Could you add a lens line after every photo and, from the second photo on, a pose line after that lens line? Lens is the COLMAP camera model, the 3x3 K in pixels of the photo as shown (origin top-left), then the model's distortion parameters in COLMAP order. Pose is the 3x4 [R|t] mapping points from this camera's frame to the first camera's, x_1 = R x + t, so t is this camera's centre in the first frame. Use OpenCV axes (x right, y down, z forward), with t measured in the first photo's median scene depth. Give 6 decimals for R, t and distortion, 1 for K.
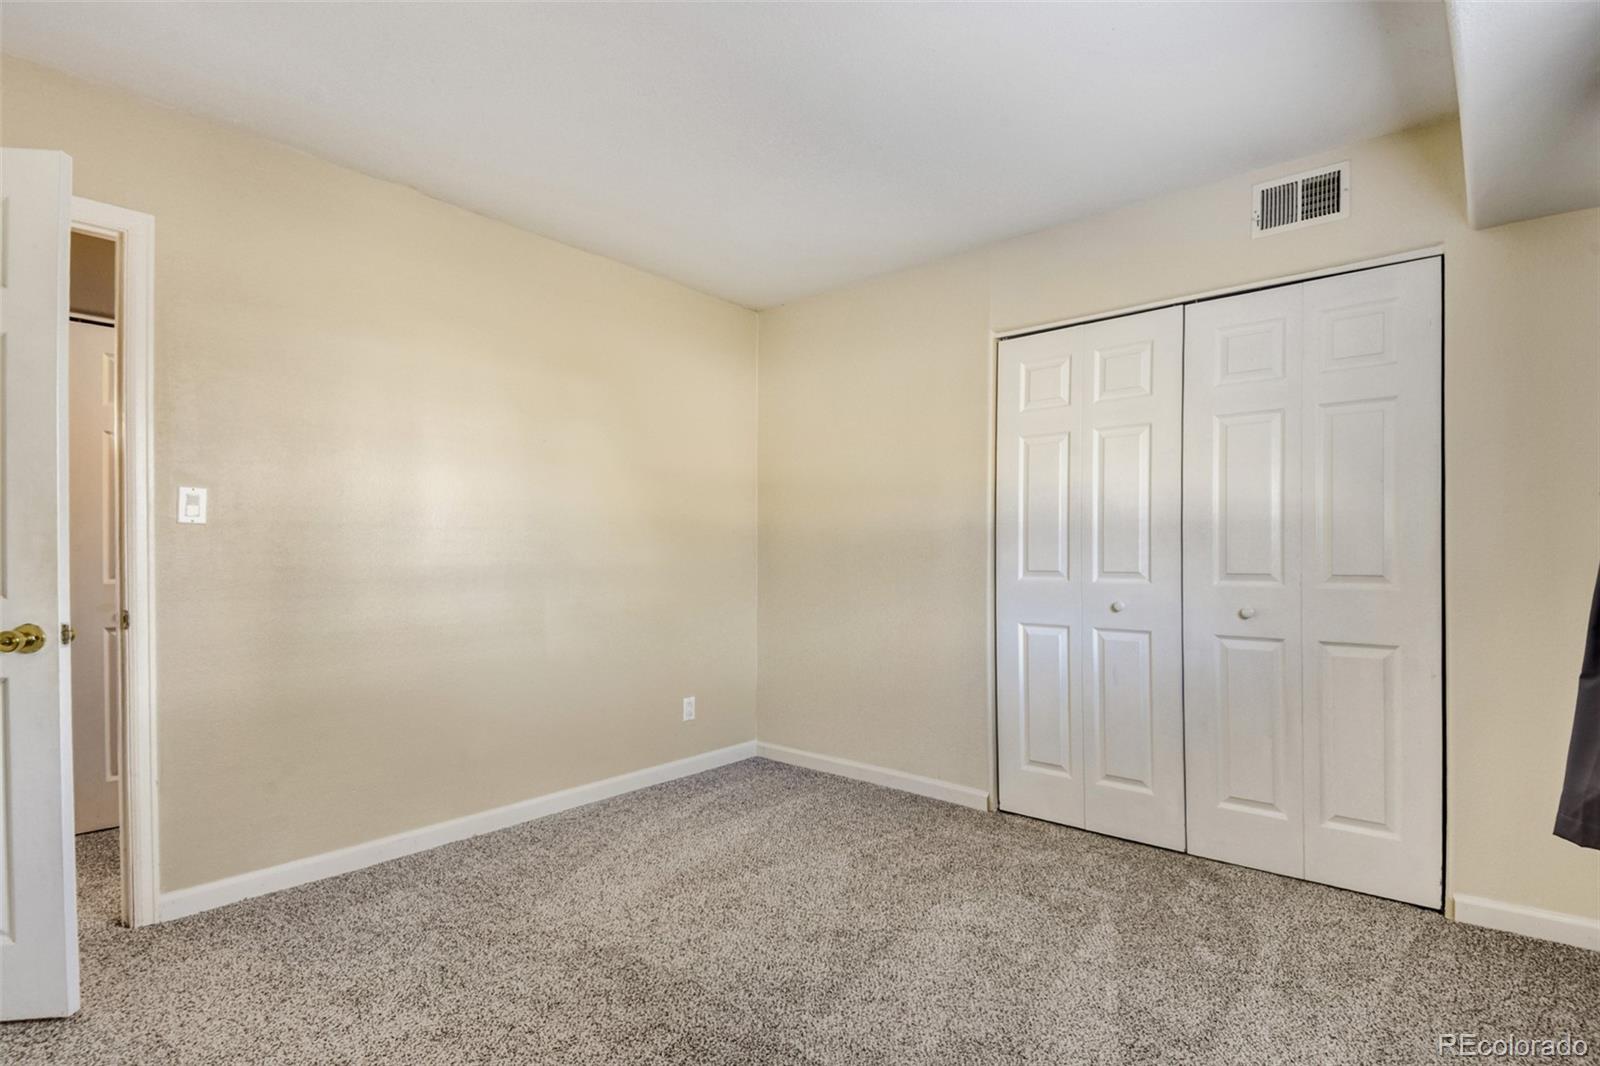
lens RADIAL K [[737.2, 0, 800.4], [0, 737.2, 559.0], [0, 0, 1]] dist [0.000495, -0.000135]
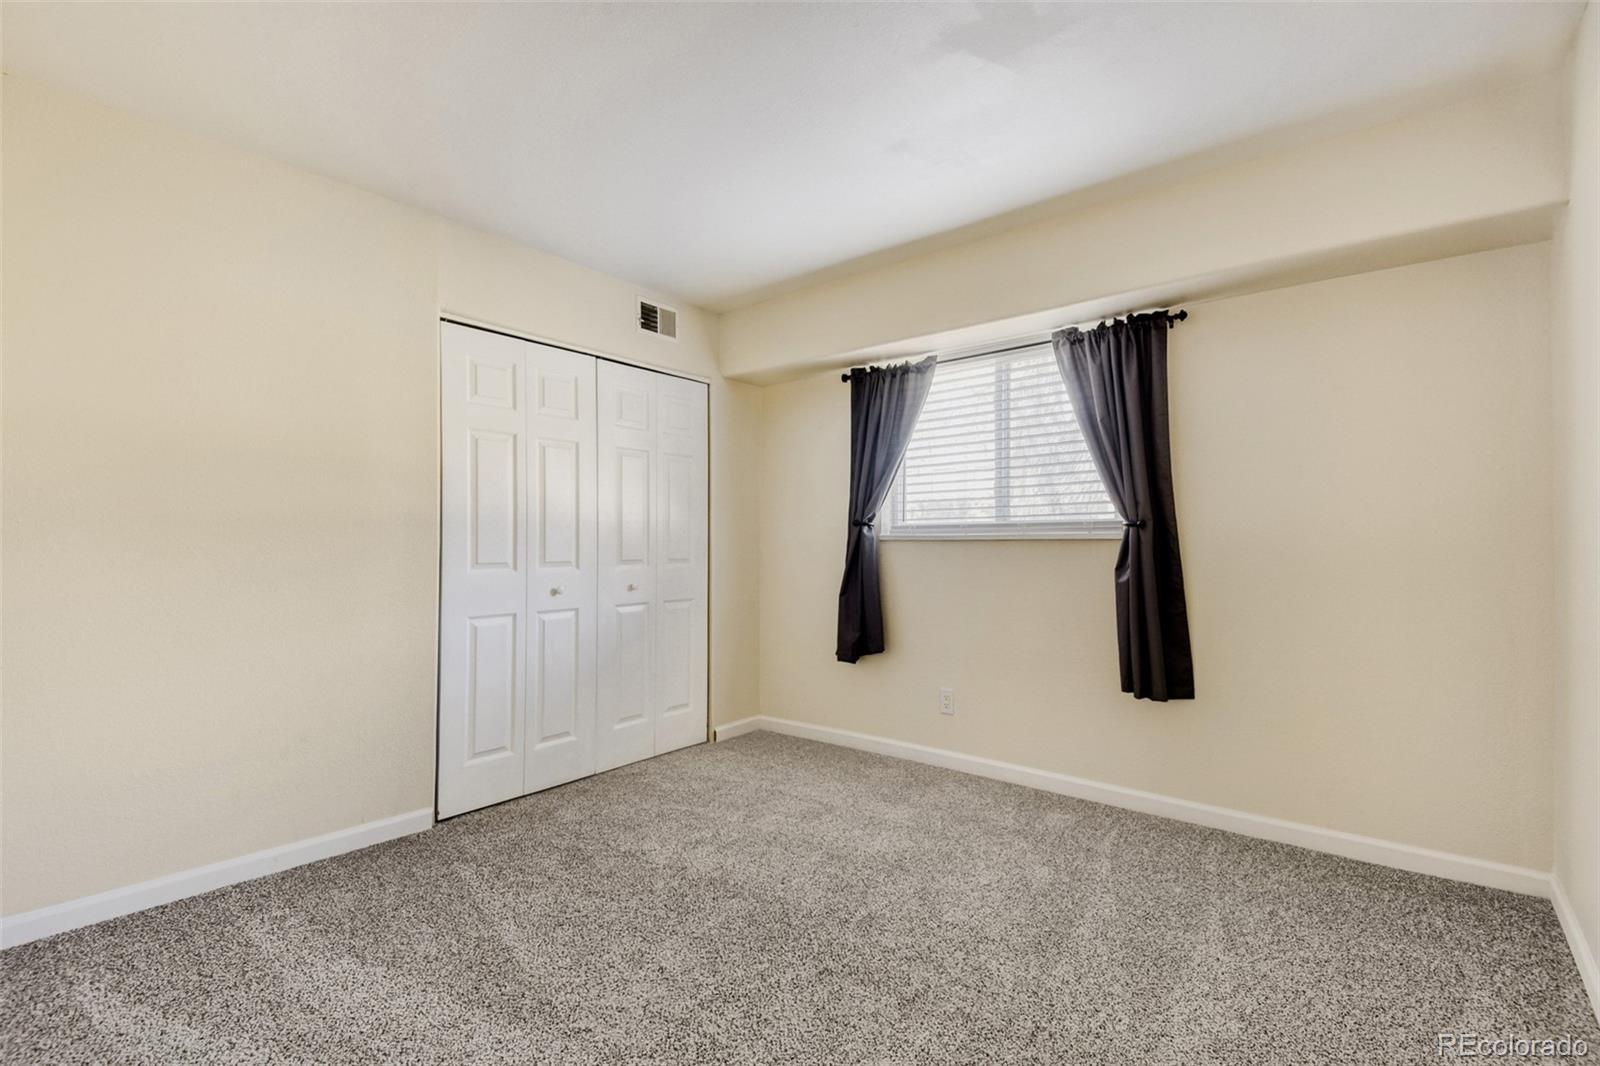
lens RADIAL K [[765.4, 0, 800.0], [0, 765.4, 533.0], [0, 0, 1]] dist [0.000298, -0.000379]
pose [[-0.032117, 0.013626, 0.999391, -0.822917], [0.011017, 0.999851, -0.013279, -0.007665], [-0.999423, 0.010584, -0.032263, 0.652867]]
